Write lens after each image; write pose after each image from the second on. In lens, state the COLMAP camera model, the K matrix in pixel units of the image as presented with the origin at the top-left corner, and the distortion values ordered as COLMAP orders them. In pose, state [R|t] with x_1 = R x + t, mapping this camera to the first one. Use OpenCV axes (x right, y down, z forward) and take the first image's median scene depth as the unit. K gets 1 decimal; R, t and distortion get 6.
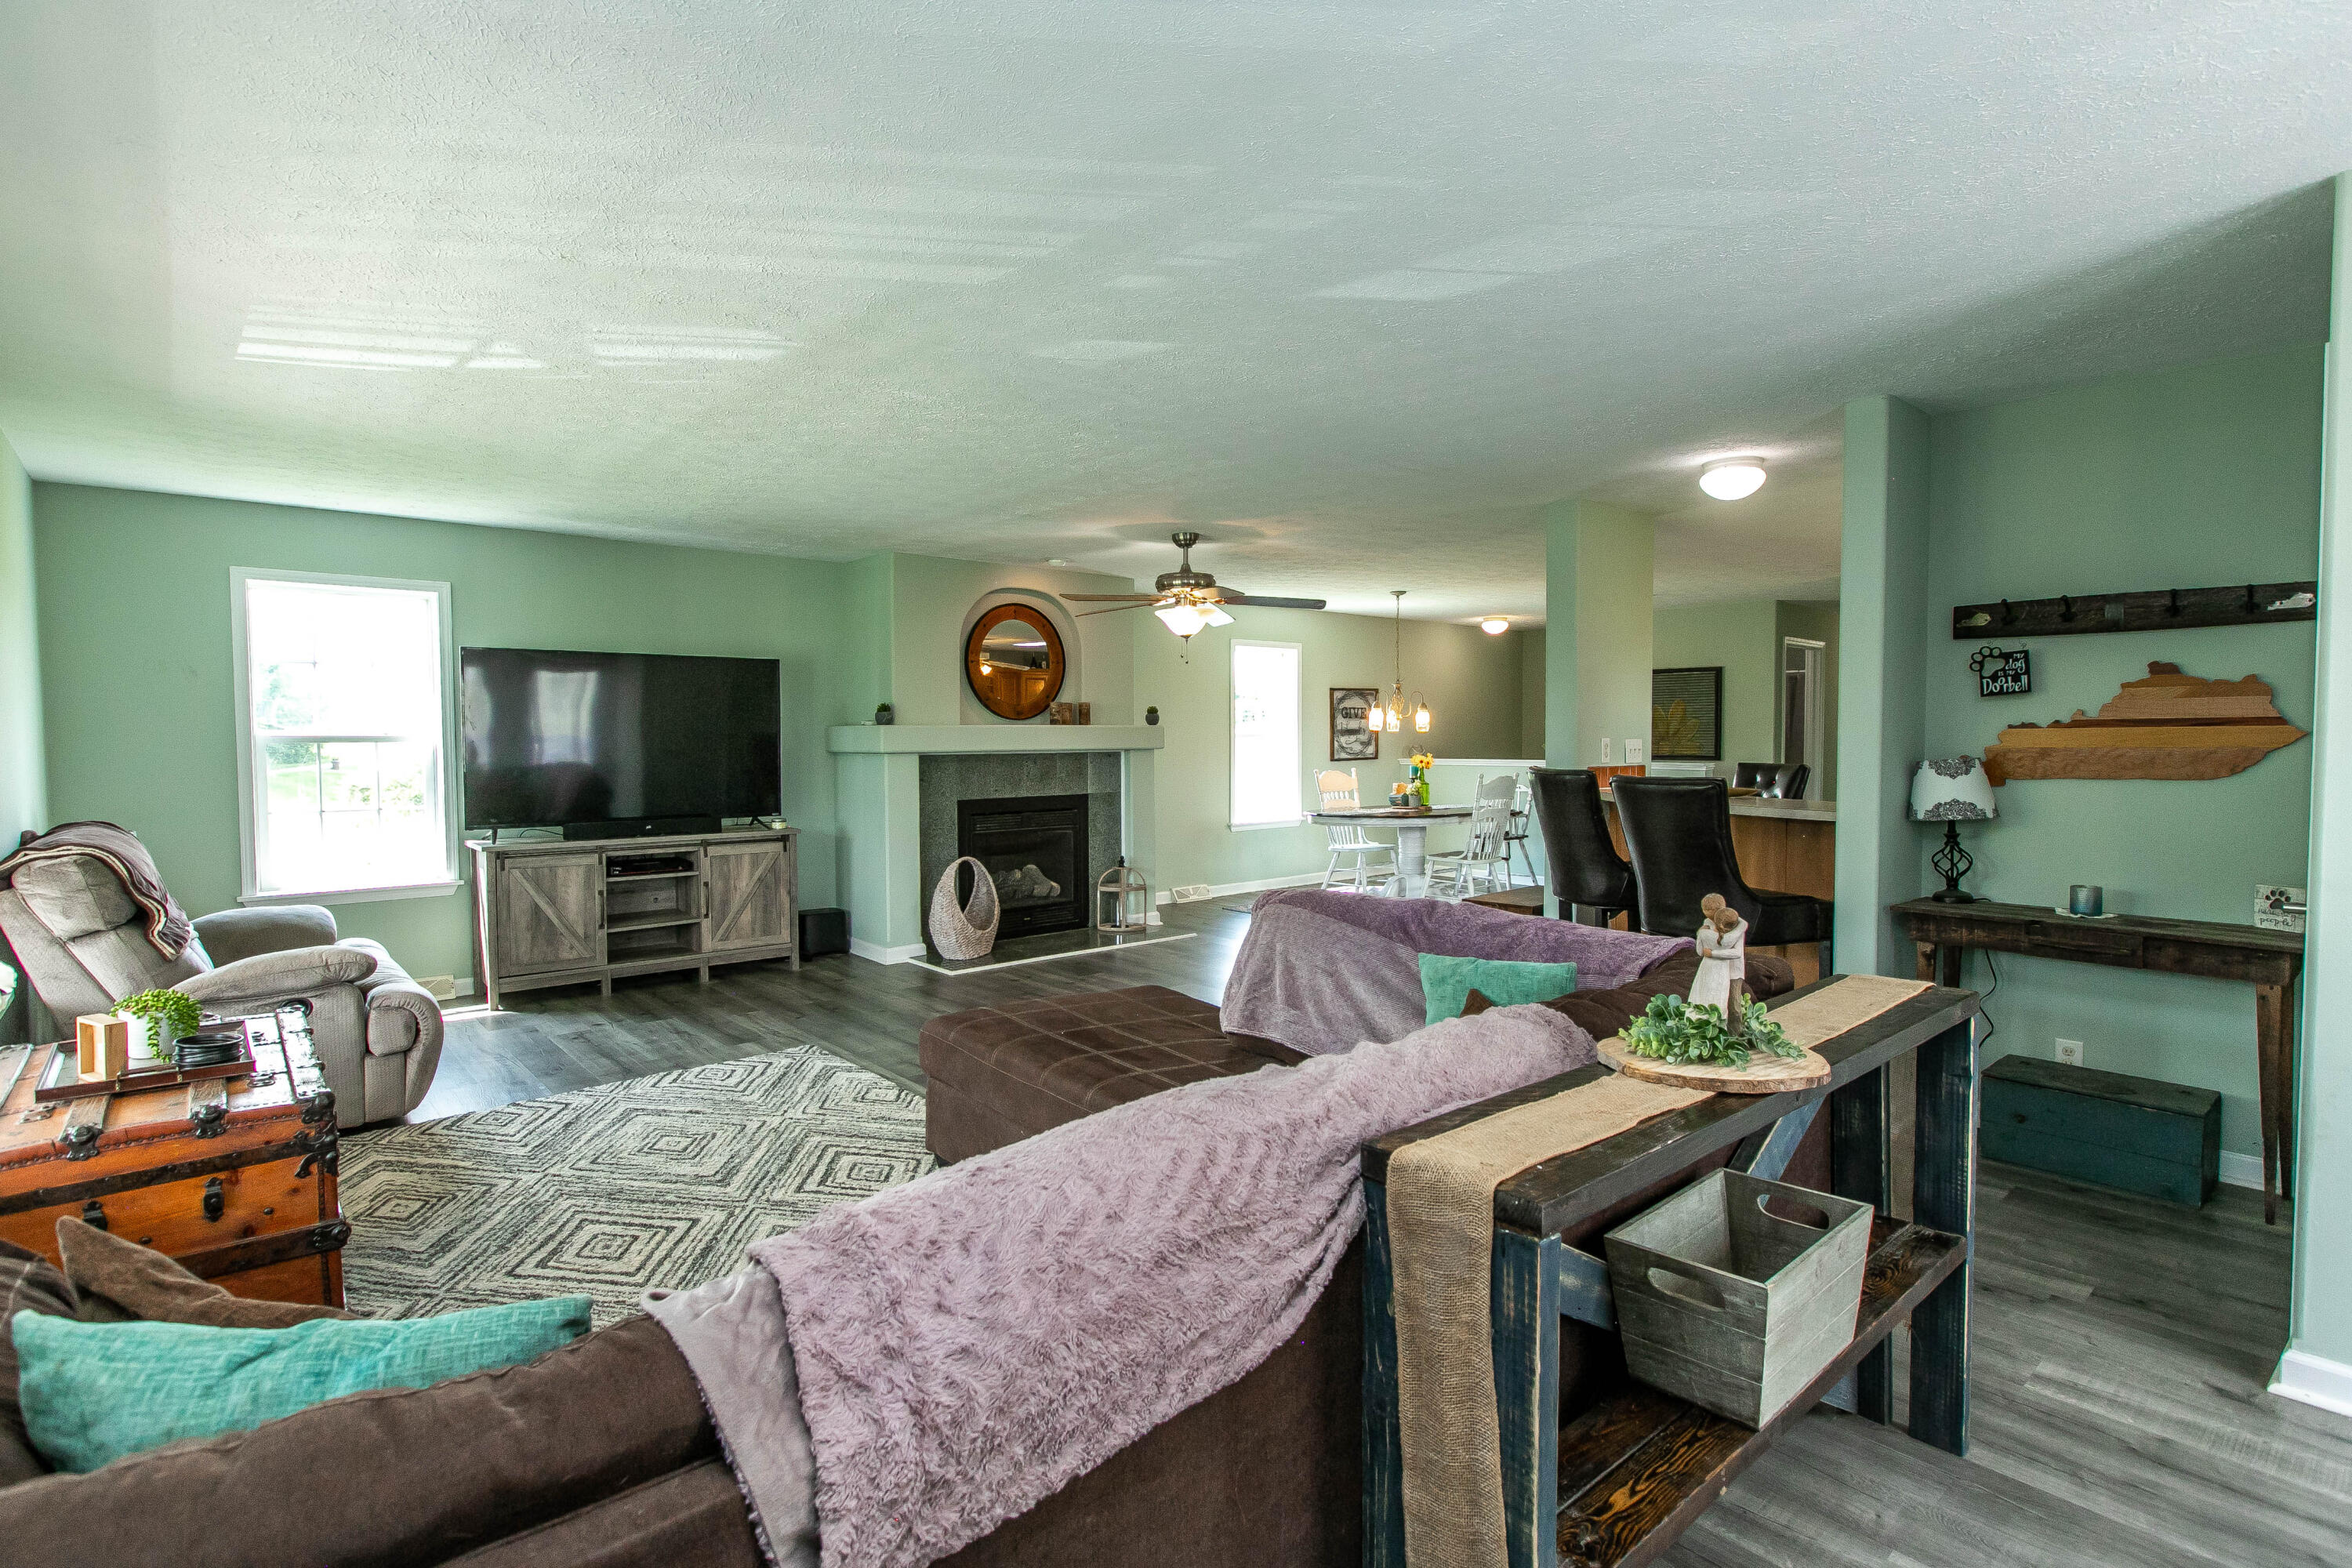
lens RADIAL K [[1124.9, 0, 1176.0], [0, 1124.9, 784.0], [0, 0, 1]] dist [0.000498, 0.000094]
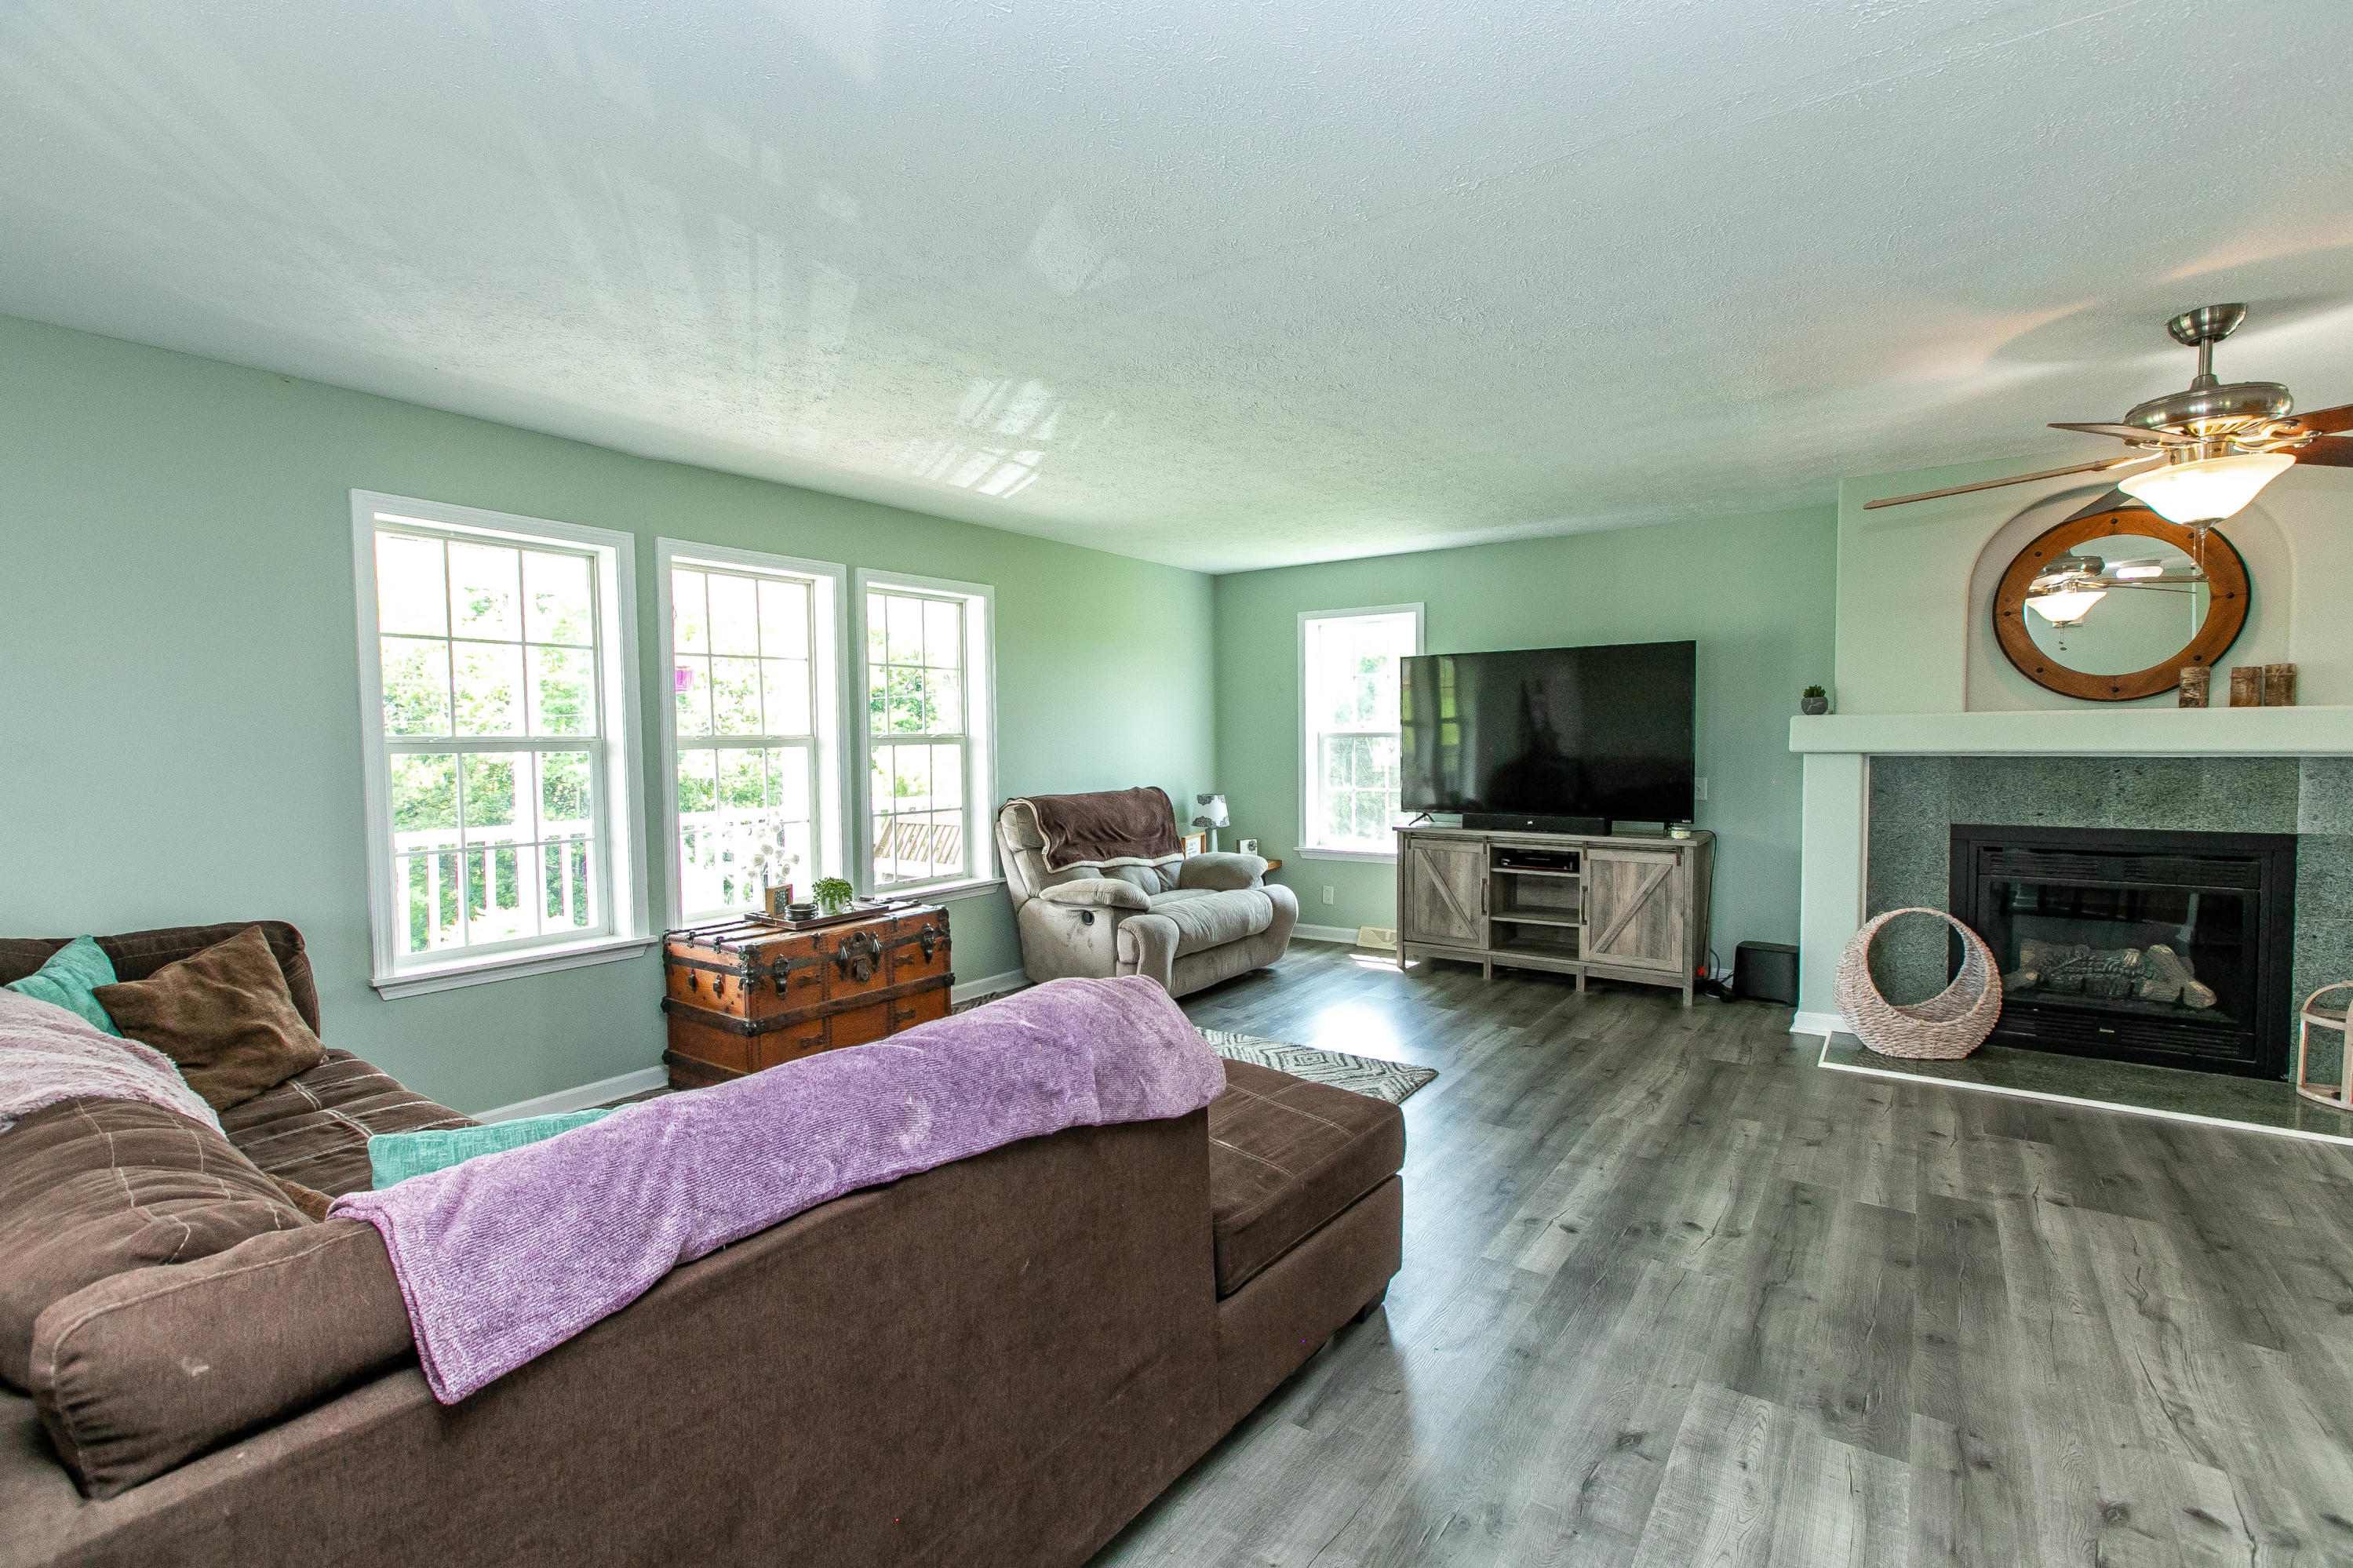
lens RADIAL K [[1048.3, 0, 1176.5], [0, 1048.3, 784.0], [0, 0, 1]] dist [0.000295, 0.000095]
pose [[0.243002, 0.046183, -0.968926, 0.342605], [-0.033563, 0.998668, 0.039184, -0.021243], [0.969445, 0.022998, 0.244228, 0.449643]]
